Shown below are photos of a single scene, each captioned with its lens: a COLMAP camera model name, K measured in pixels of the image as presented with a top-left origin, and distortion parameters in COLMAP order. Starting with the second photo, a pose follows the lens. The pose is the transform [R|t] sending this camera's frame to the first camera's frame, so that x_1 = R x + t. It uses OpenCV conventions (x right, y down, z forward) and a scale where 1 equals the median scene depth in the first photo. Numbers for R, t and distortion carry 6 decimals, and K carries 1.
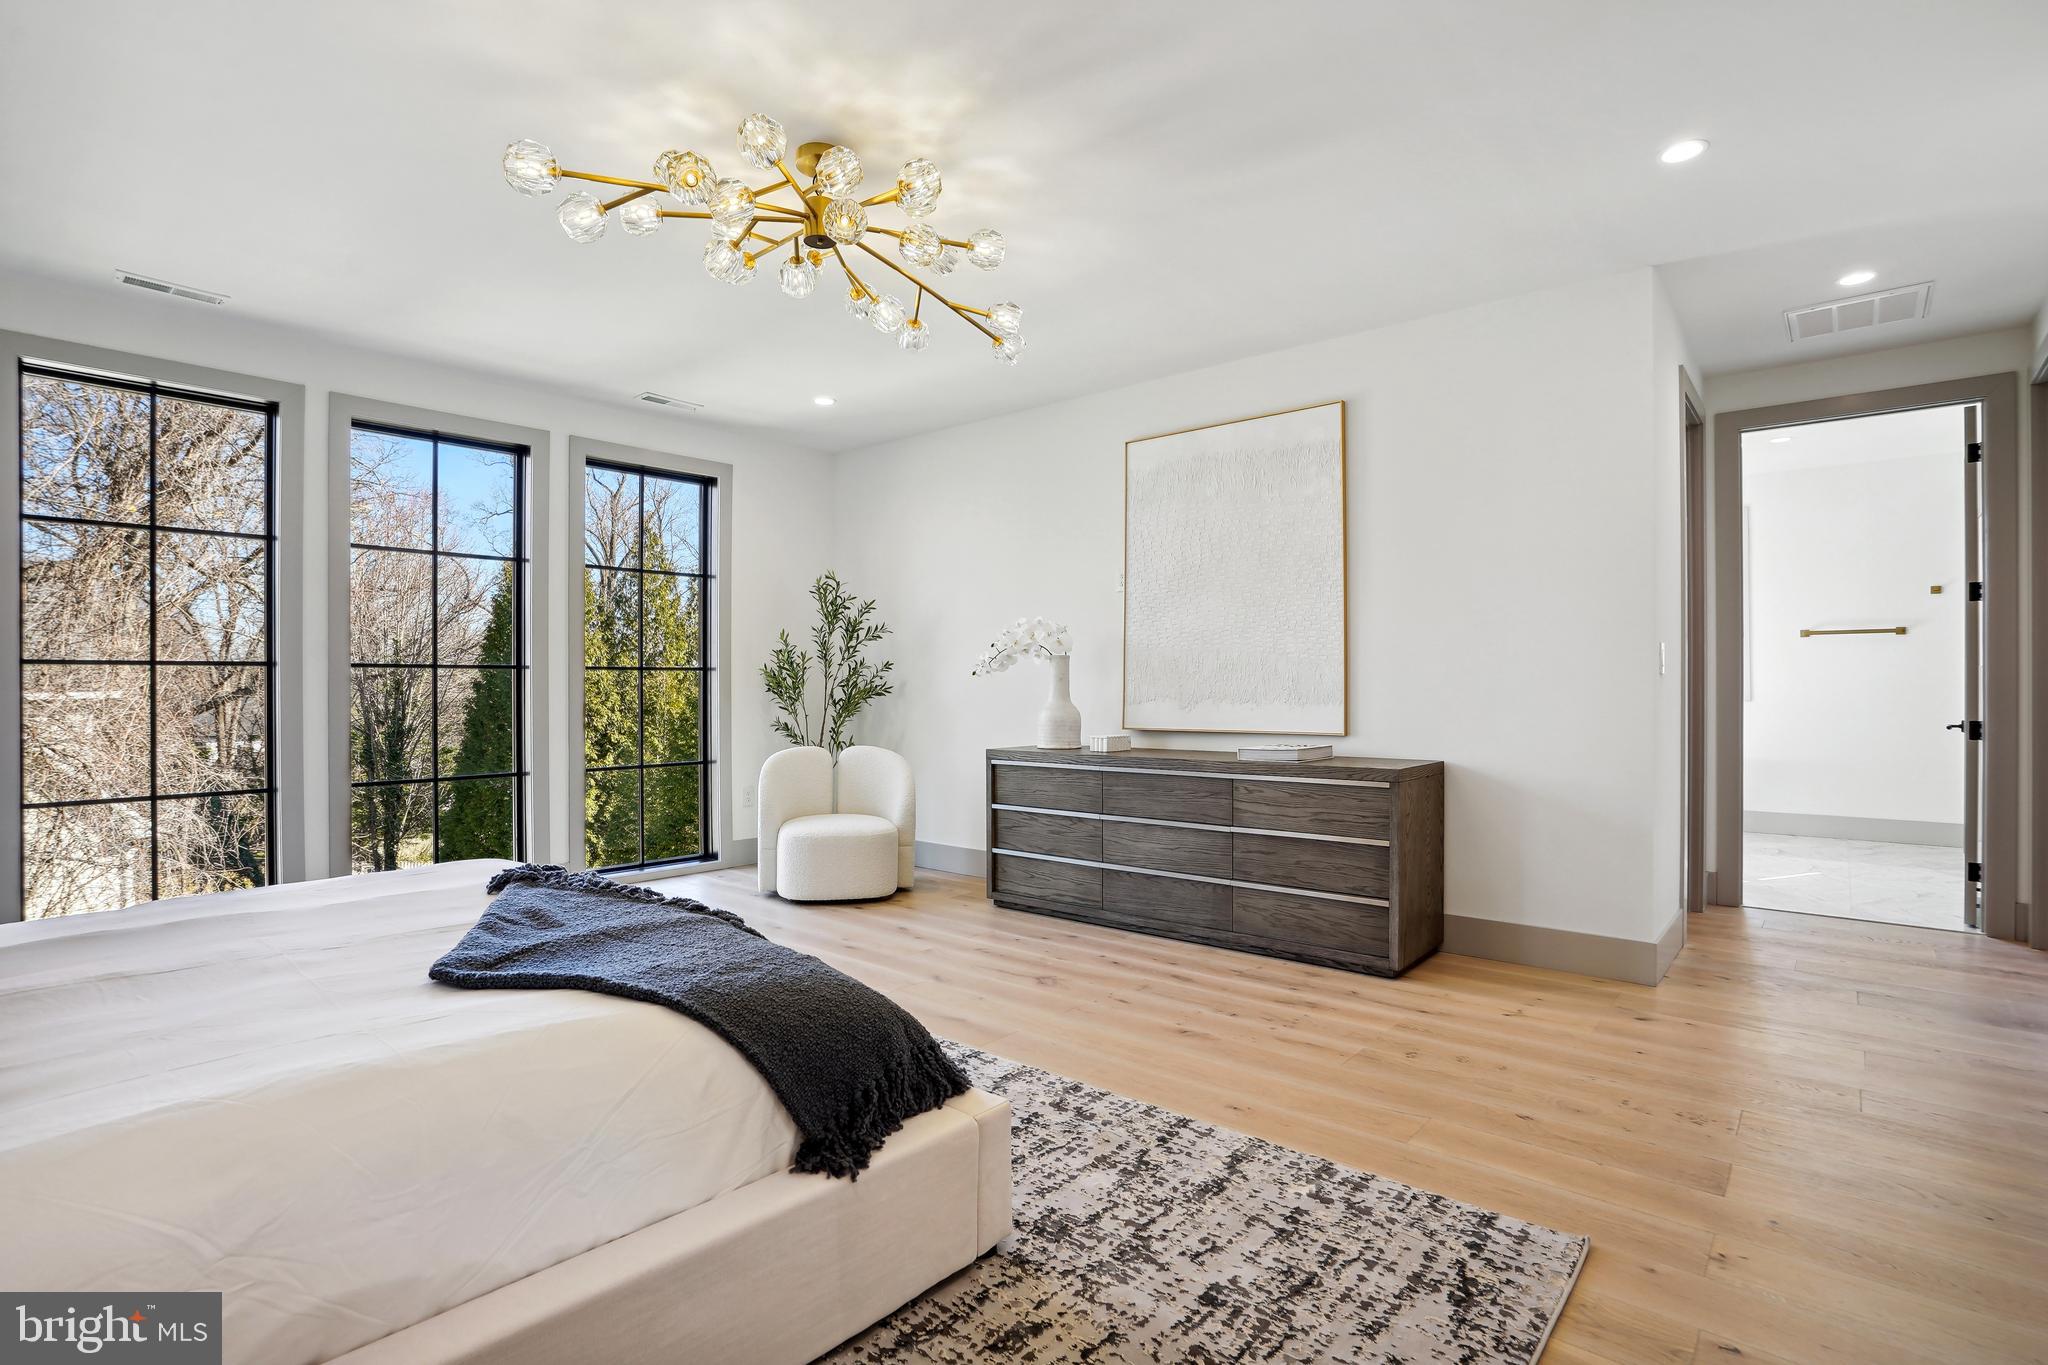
lens RADIAL K [[986.6, 0, 1023.7], [0, 986.6, 684.8], [0, 0, 1]] dist [-0.003908, 0.003044]
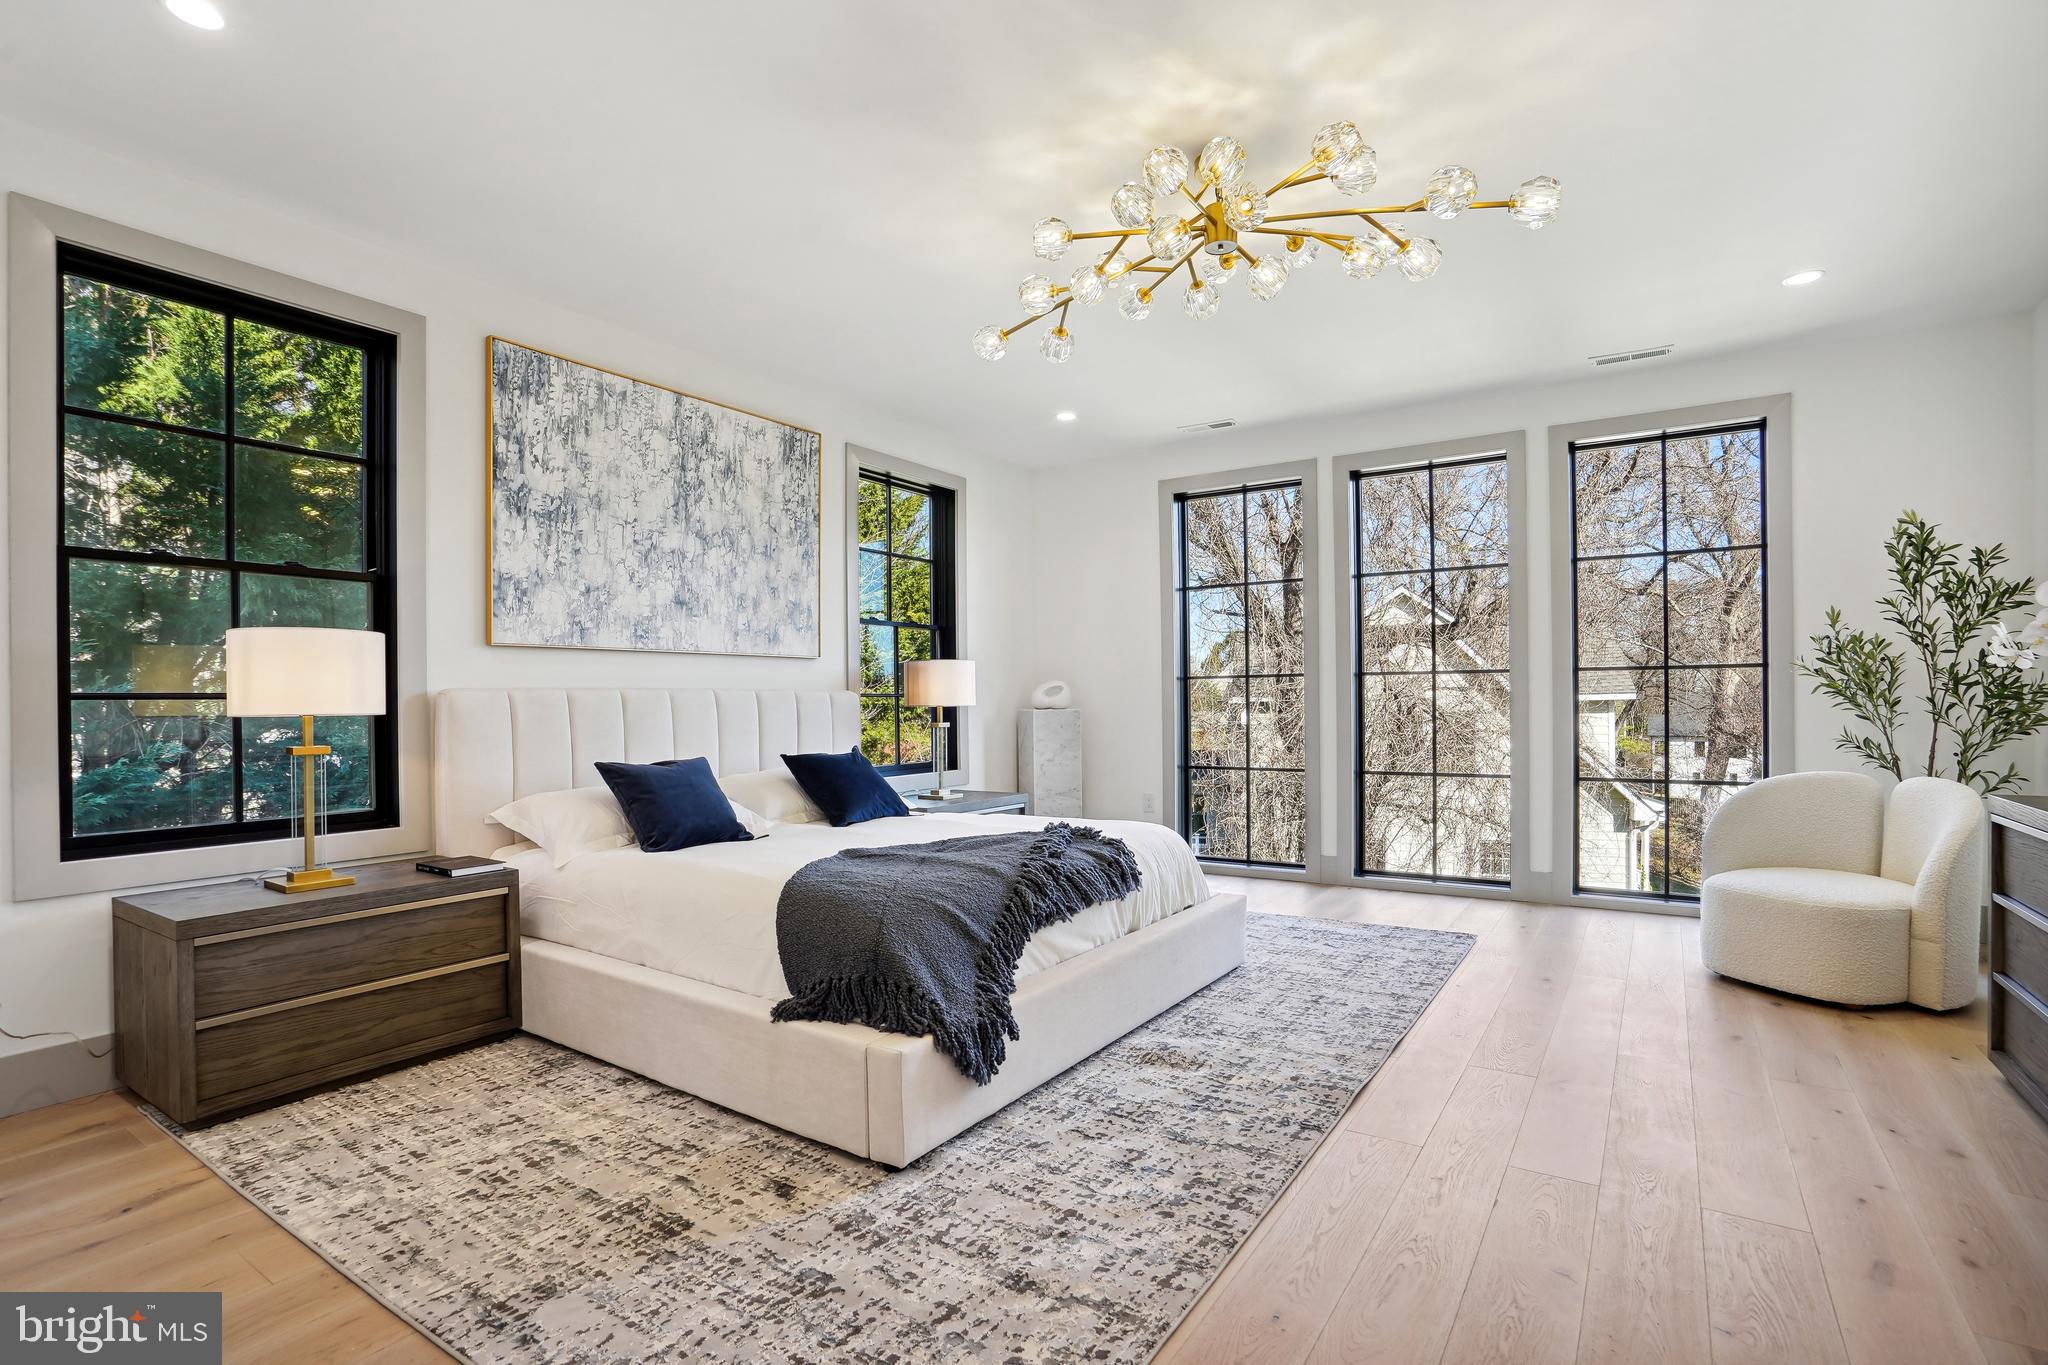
lens RADIAL K [[986.6, 0, 1029.6], [0, 986.6, 690.6], [0, 0, 1]] dist [-0.003908, 0.003044]
pose [[0.135690, -0.007716, -0.990721, 0.581824], [0.008726, 0.999940, -0.006593, 0.006720], [0.990713, -0.007750, 0.135750, 0.509278]]
